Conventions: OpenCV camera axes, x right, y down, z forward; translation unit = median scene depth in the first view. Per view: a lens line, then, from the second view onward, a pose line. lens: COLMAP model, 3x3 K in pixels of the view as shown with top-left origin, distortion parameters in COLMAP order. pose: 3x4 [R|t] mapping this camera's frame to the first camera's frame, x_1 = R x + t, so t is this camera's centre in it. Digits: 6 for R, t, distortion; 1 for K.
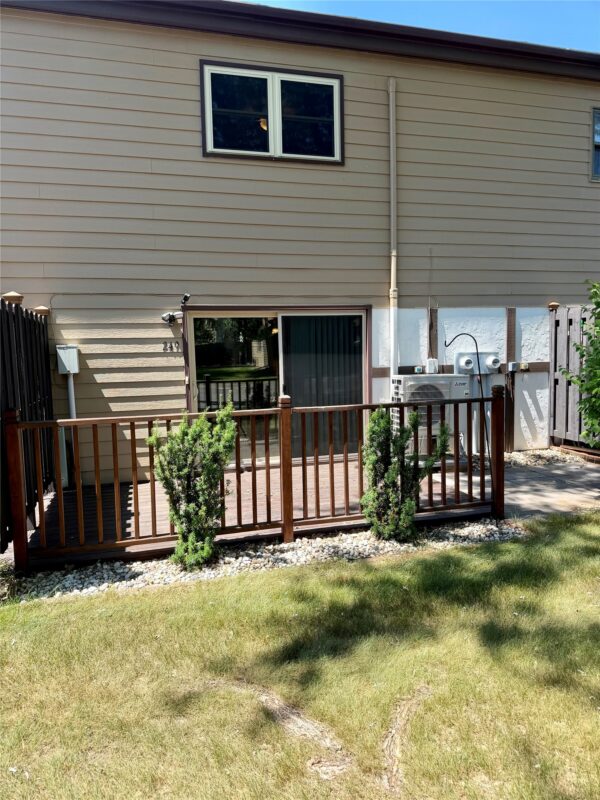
lens RADIAL K [[570.8, 0, 300.0], [0, 570.8, 400.0], [0, 0, 1]] dist [0.123408, -0.179129]
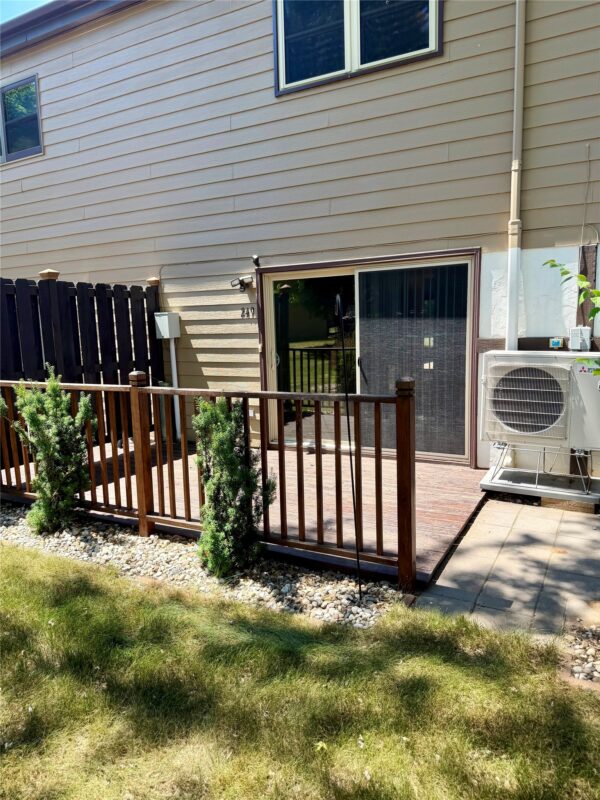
lens RADIAL K [[570.8, 0, 300.0], [0, 570.8, 400.0], [0, 0, 1]] dist [0.123408, -0.179129]
pose [[0.704864, 0.100810, -0.702142, 0.519354], [-0.048705, 0.994392, 0.093875, -0.040449], [0.707668, -0.031971, 0.705821, 0.366887]]
